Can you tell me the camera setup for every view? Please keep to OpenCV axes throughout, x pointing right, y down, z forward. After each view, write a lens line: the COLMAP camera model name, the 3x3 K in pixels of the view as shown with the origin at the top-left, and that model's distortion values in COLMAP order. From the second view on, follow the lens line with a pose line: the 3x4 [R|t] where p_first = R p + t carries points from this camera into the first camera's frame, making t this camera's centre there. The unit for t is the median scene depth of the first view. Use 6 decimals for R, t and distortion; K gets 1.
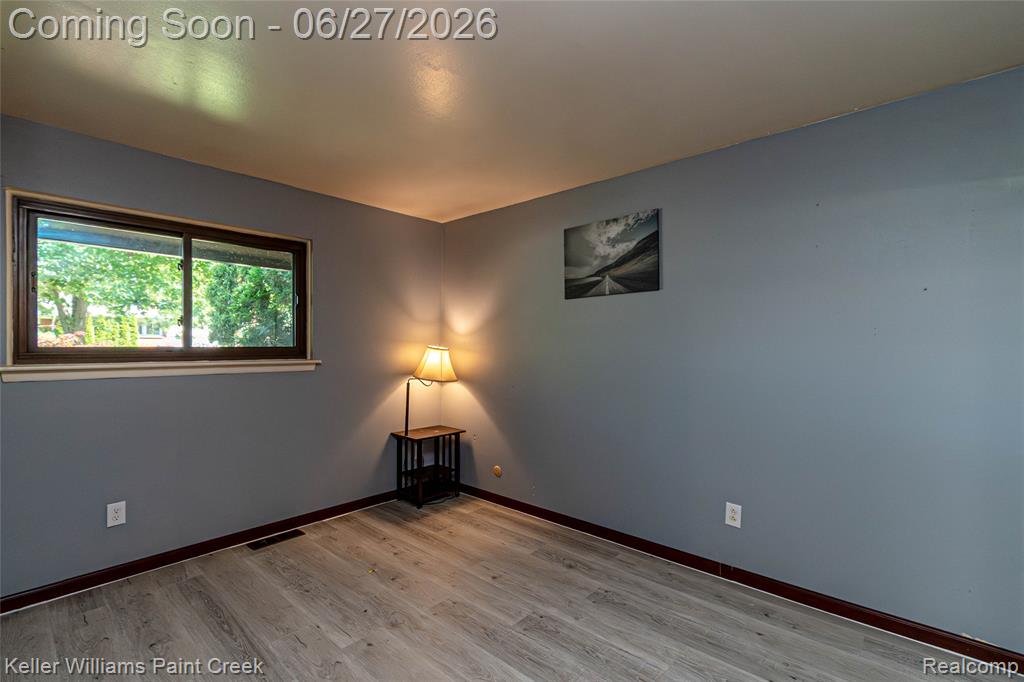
lens RADIAL K [[466.1, 0, 508.9], [0, 466.1, 343.7], [0, 0, 1]] dist [0.001625, -0.000807]
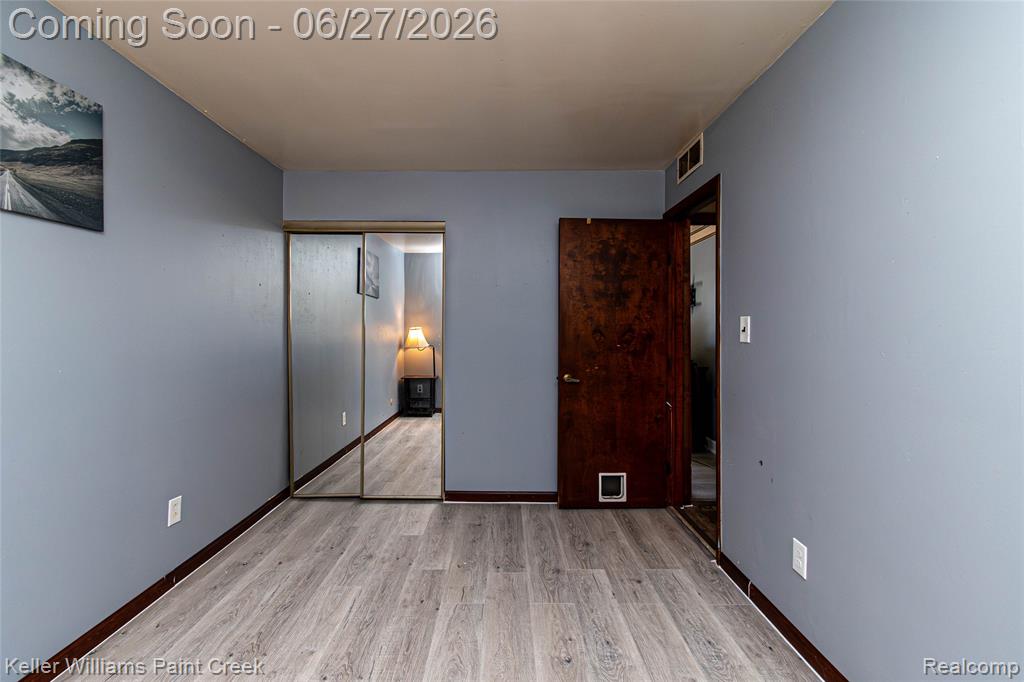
lens RADIAL K [[466.1, 0, 508.9], [0, 466.1, 343.7], [0, 0, 1]] dist [0.001625, -0.000807]
pose [[-0.684344, -0.019301, 0.728904, -0.522739], [0.003558, 0.999549, 0.029808, 0.020862], [-0.729151, 0.022993, -0.683966, 0.997995]]
